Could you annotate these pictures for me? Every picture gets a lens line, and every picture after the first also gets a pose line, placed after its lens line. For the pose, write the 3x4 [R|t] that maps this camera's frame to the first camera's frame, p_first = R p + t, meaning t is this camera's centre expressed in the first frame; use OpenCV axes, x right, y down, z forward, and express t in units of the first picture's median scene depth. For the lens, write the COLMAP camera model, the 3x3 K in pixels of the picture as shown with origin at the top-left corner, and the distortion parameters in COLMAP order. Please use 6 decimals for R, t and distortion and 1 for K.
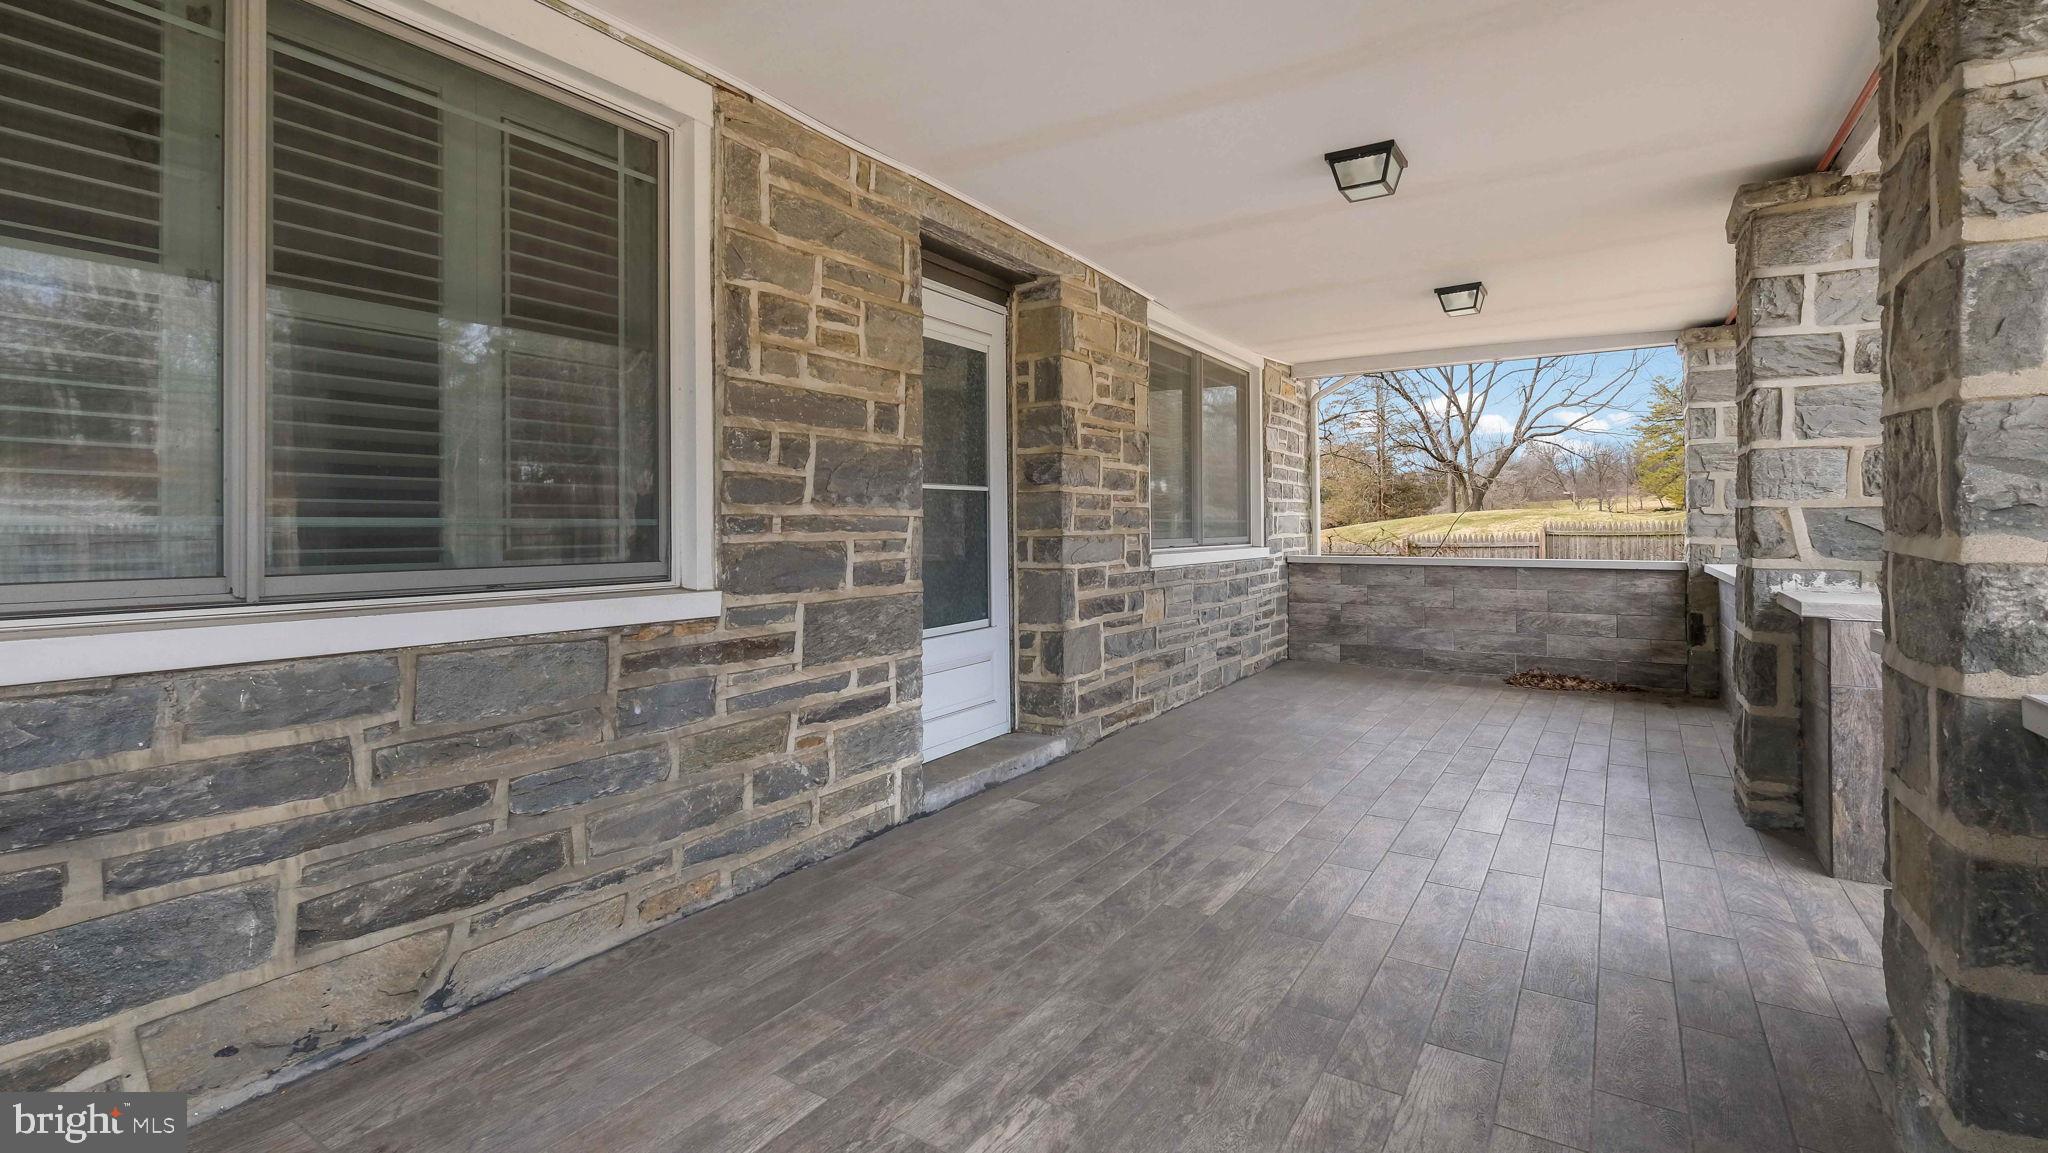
lens RADIAL K [[925.3, 0, 1035.2], [0, 925.3, 523.9], [0, 0, 1]] dist [-0.005093, 0.001264]
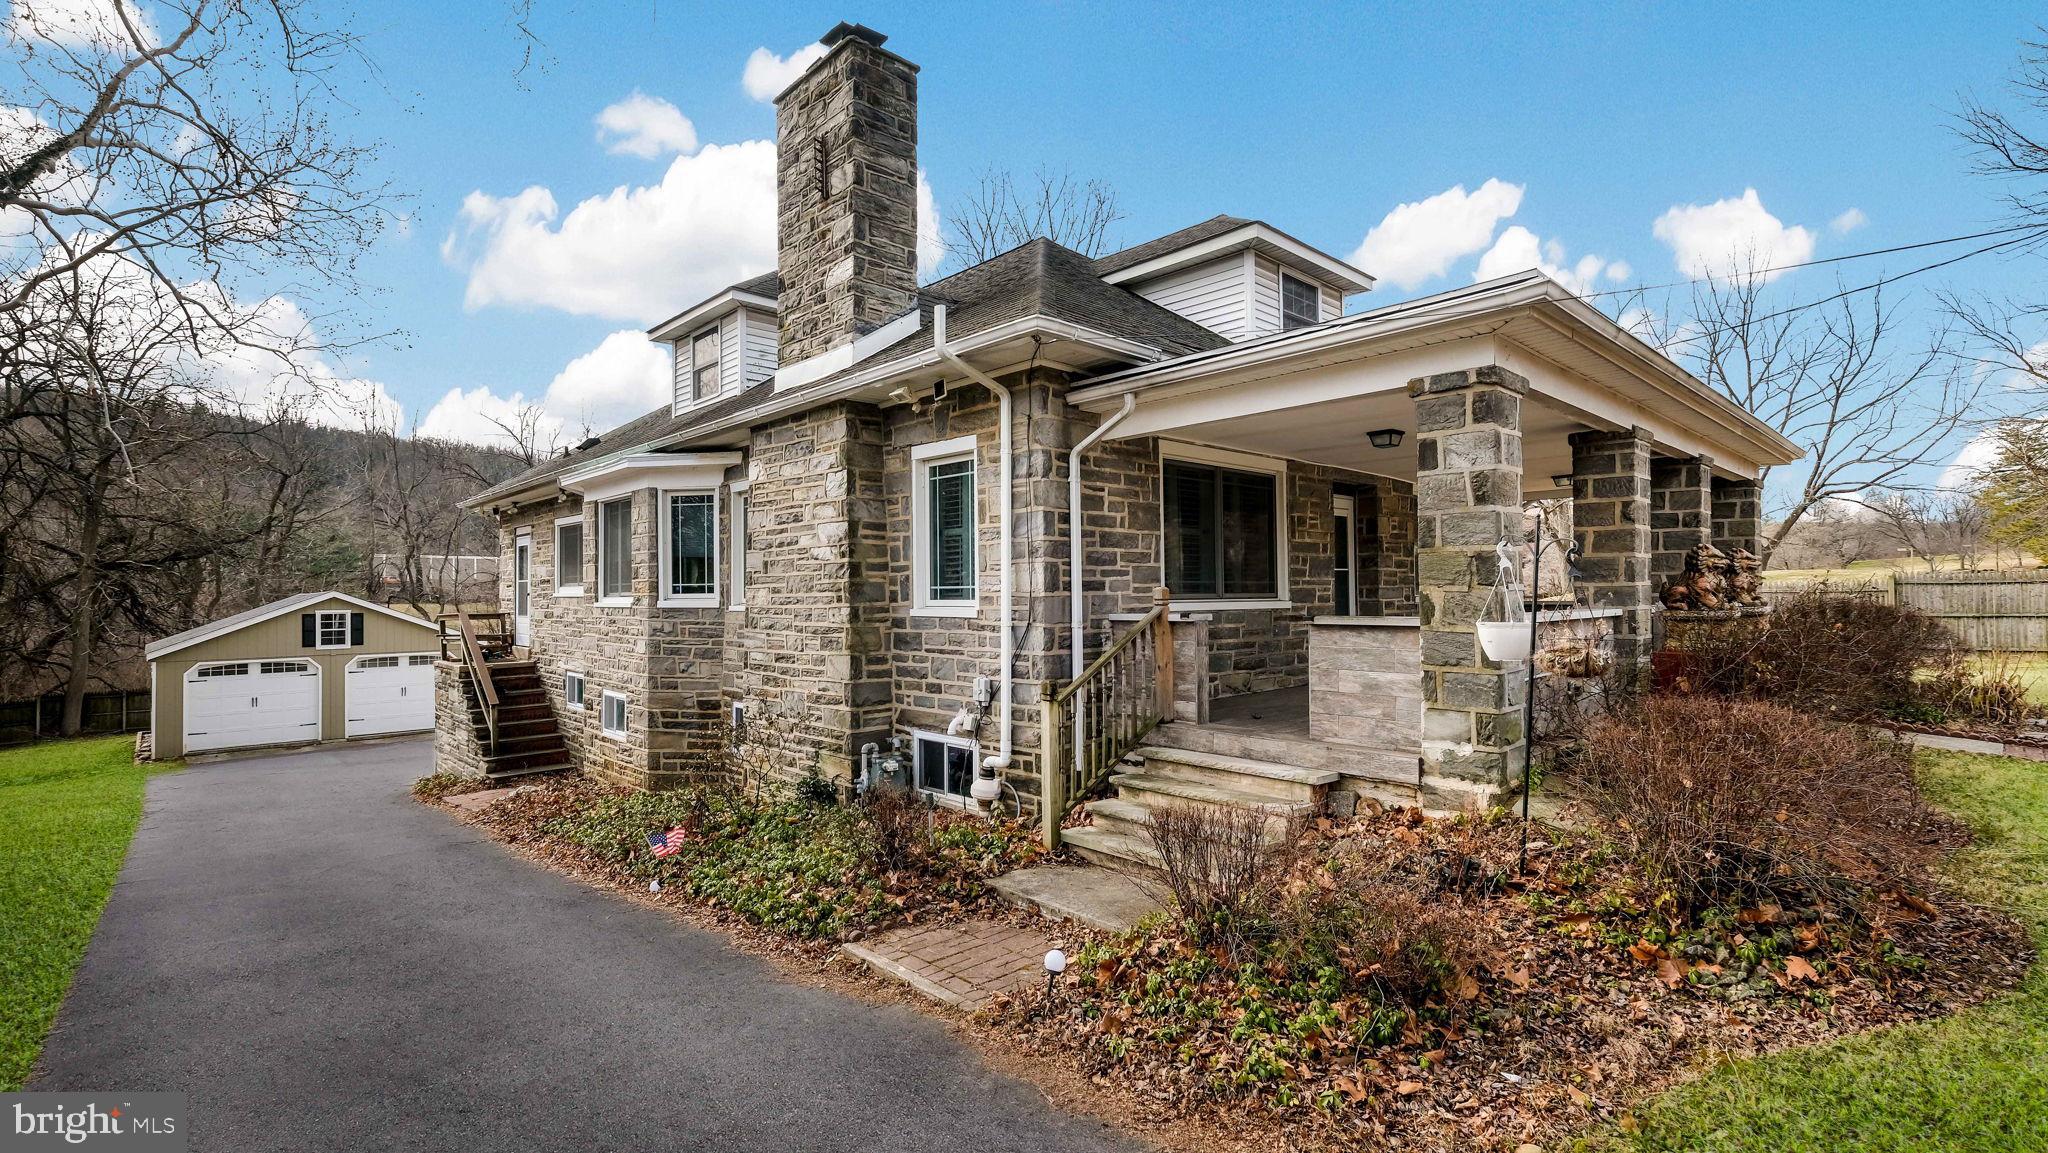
lens RADIAL K [[925.3, 0, 1030.0], [0, 925.3, 577.8], [0, 0, 1]] dist [-0.005093, 0.001264]
pose [[0.966689, -0.007146, -0.255855, -0.244279], [0.004280, 0.999922, -0.011756, 0.011886], [0.255919, 0.010270, 0.966644, -1.678838]]
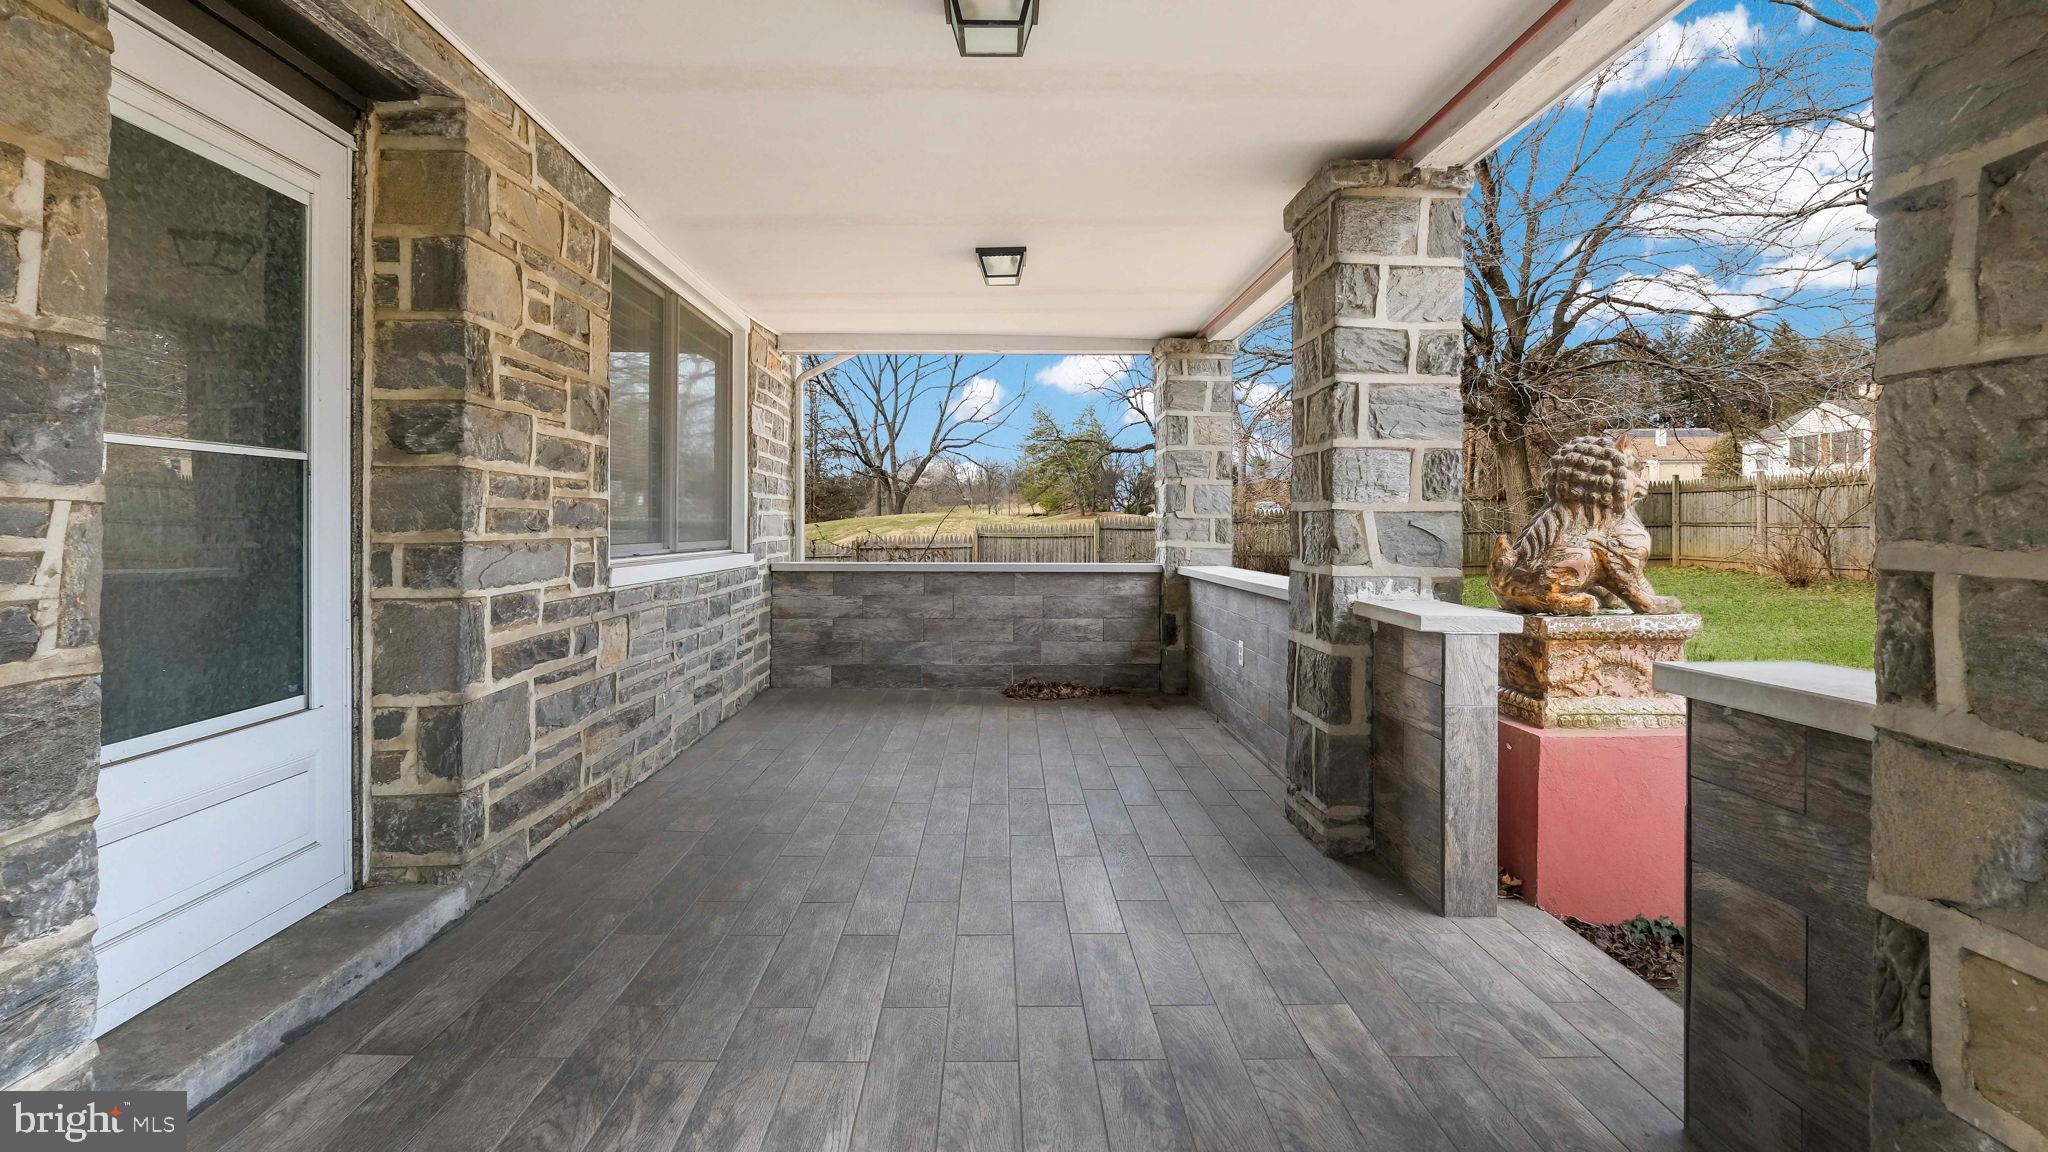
lens RADIAL K [[925.3, 0, 1008.5], [0, 925.3, 515.6], [0, 0, 1]] dist [-0.005093, 0.001264]
pose [[0.840190, 0.012501, 0.542148, 0.002028], [-0.007159, 0.999903, -0.011963, 0.000705], [-0.542245, 0.006170, 0.840198, 0.317445]]
